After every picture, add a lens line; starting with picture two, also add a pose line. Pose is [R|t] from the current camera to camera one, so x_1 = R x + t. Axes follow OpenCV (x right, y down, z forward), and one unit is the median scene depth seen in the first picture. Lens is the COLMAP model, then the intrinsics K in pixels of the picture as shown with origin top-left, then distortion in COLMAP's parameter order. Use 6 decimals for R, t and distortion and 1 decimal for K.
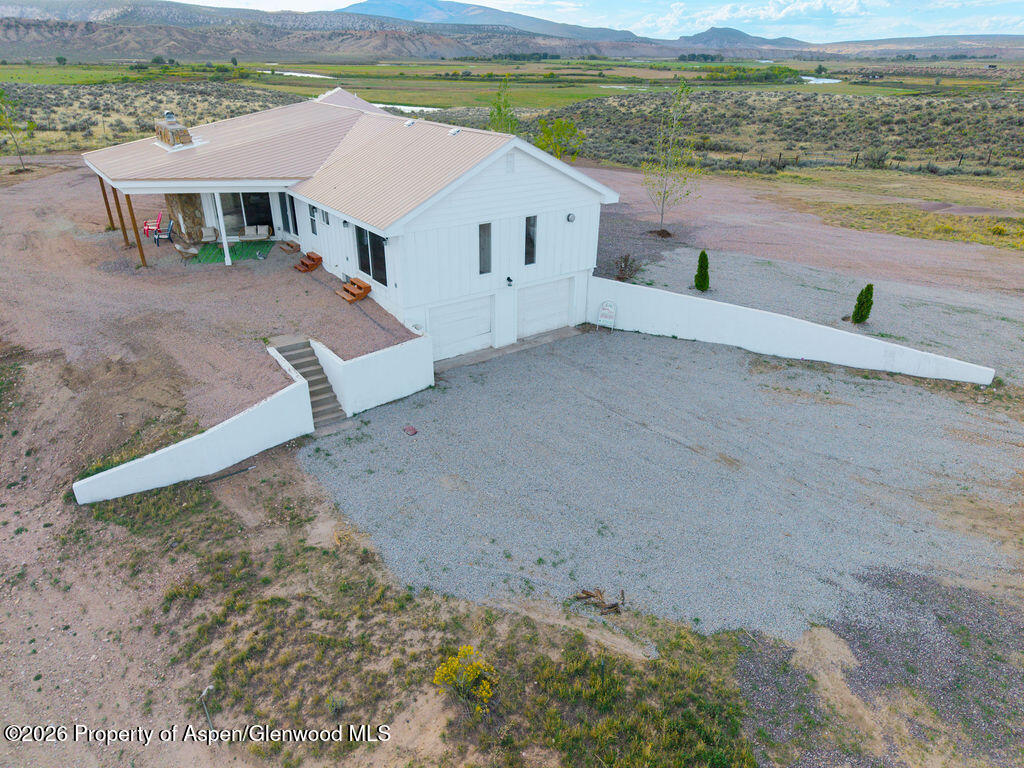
lens RADIAL K [[684.4, 0, 510.6], [0, 684.4, 389.2], [0, 0, 1]] dist [0.022541, -0.016373]
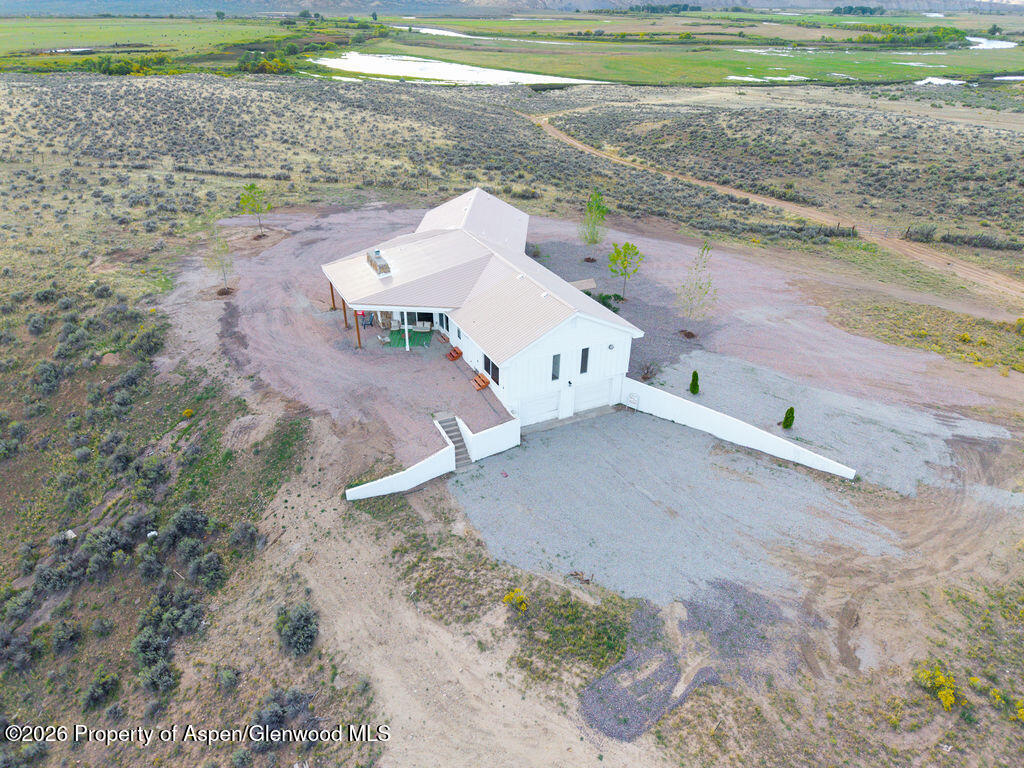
lens RADIAL K [[684.4, 0, 504.6], [0, 684.4, 380.0], [0, 0, 1]] dist [0.022541, -0.016373]
pose [[0.983524, 0.083598, -0.160287, 0.119220], [-0.076329, 0.995778, 0.050991, -0.264636], [0.163873, -0.037916, 0.985753, -0.754859]]
